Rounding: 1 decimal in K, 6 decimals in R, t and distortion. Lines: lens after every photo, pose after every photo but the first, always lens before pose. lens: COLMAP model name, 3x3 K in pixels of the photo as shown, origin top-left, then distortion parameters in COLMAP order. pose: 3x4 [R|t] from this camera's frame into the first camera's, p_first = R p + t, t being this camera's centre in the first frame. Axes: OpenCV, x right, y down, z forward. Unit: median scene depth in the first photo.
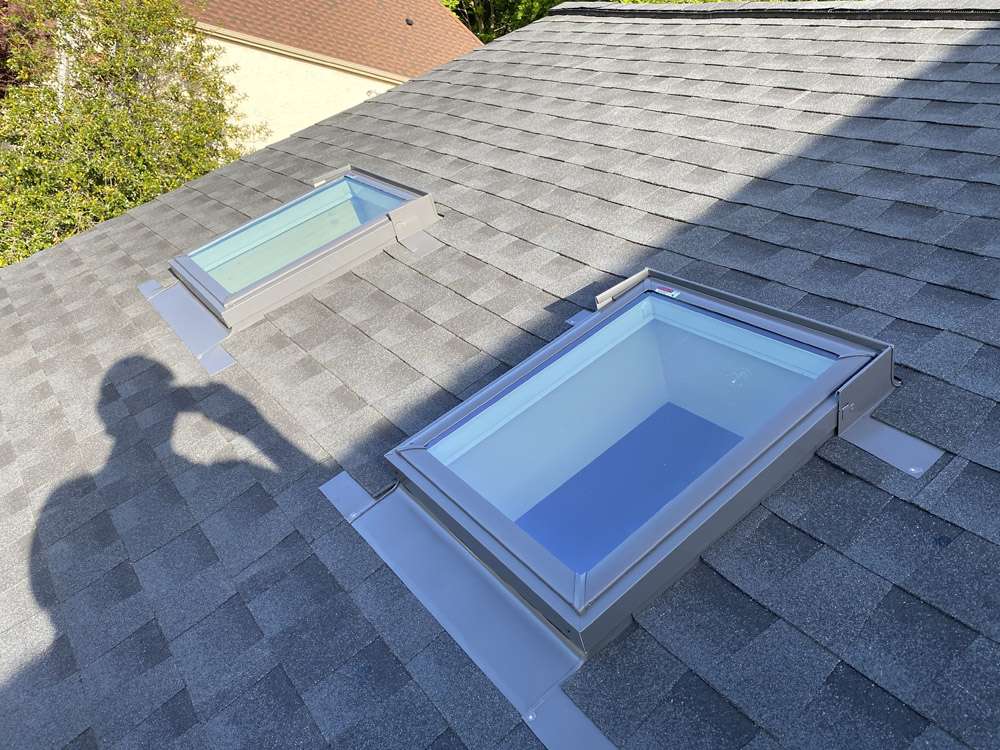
lens RADIAL K [[748.1, 0, 501.8], [0, 748.1, 373.7], [0, 0, 1]] dist [0.049697, -0.079982]
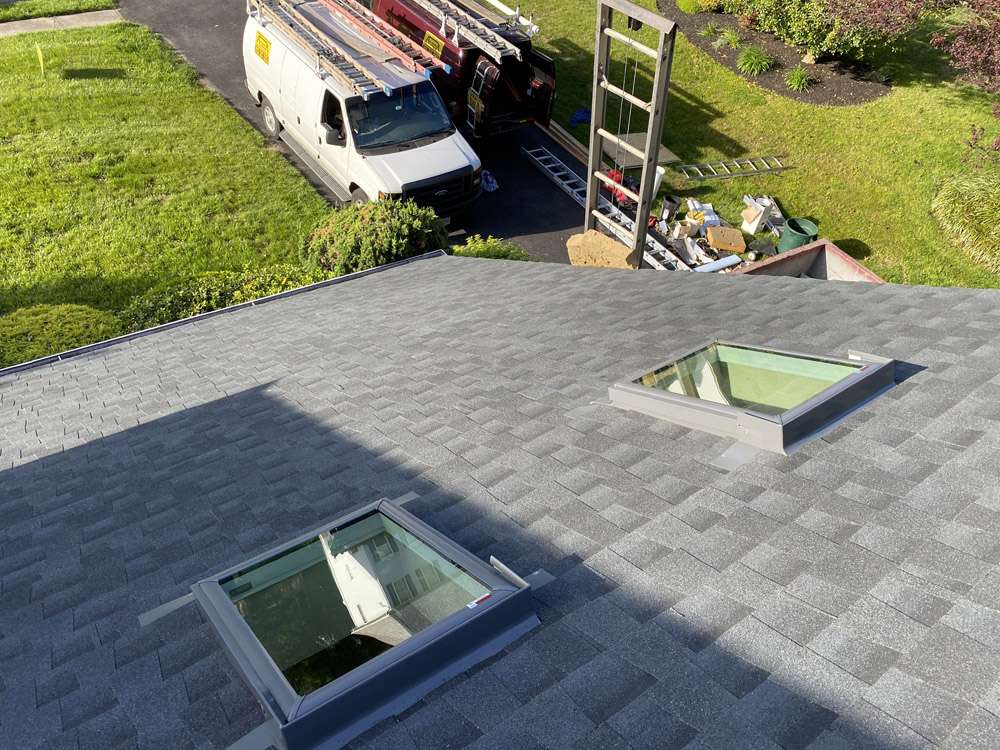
lens RADIAL K [[748.1, 0, 501.8], [0, 748.1, 373.7], [0, 0, 1]] dist [0.049697, -0.079982]
pose [[0.031779, 0.553104, -0.832506, 0.609436], [-0.439837, 0.755681, 0.485273, -0.571553], [0.897515, 0.350746, 0.267290, 0.423349]]
